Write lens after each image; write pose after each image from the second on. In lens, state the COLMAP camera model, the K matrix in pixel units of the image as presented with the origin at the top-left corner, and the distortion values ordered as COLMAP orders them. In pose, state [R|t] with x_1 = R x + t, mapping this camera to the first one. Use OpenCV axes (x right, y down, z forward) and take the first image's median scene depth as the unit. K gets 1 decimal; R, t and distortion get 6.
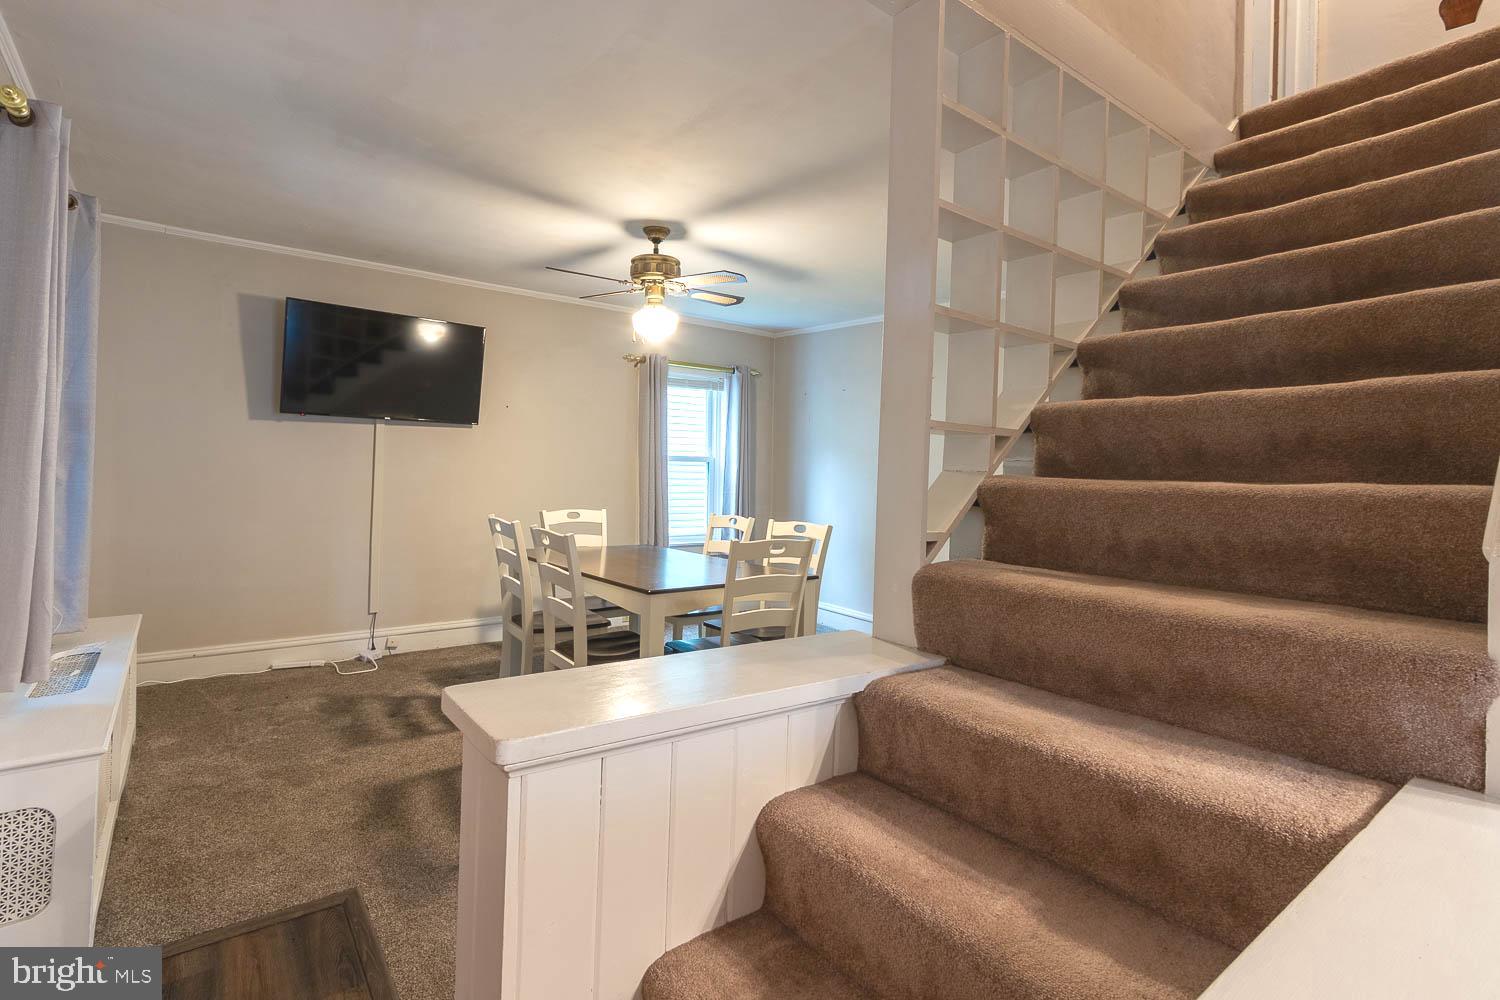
lens RADIAL K [[720.0, 0, 750.7], [0, 720.0, 487.0], [0, 0, 1]] dist [0.013506, -0.002232]
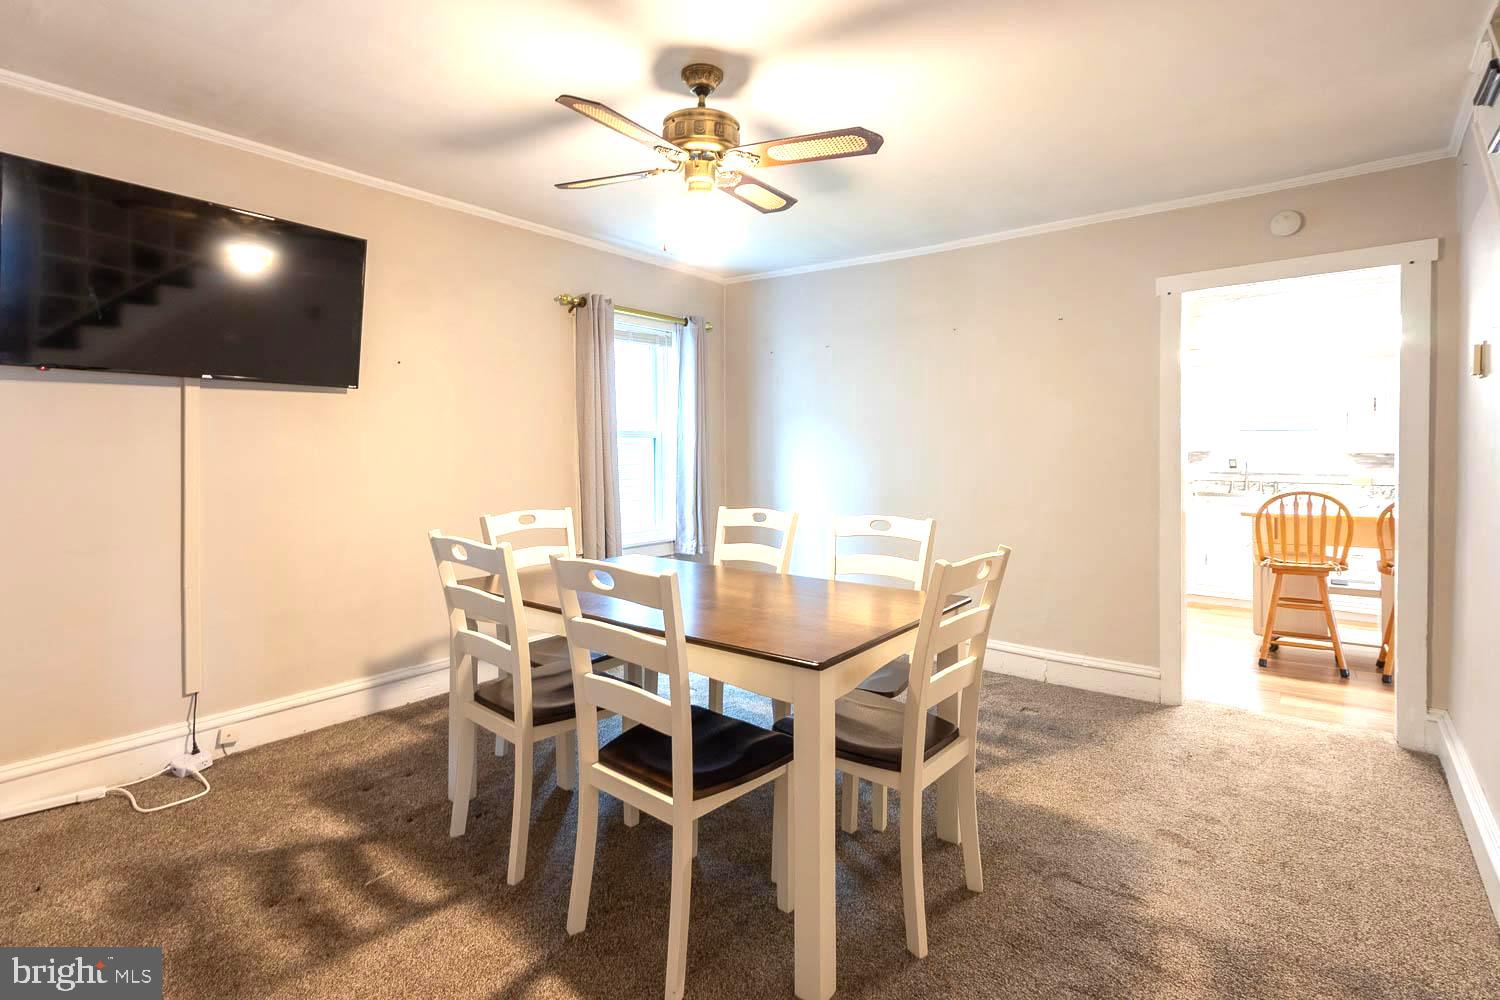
lens RADIAL K [[720.0, 0, 747.0], [0, 720.0, 474.9], [0, 0, 1]] dist [0.013506, -0.002232]
pose [[0.972080, -0.033071, 0.232309, -0.201141], [0.029337, 0.999379, 0.019510, -0.010182], [-0.232810, -0.012150, 0.972446, 0.291830]]
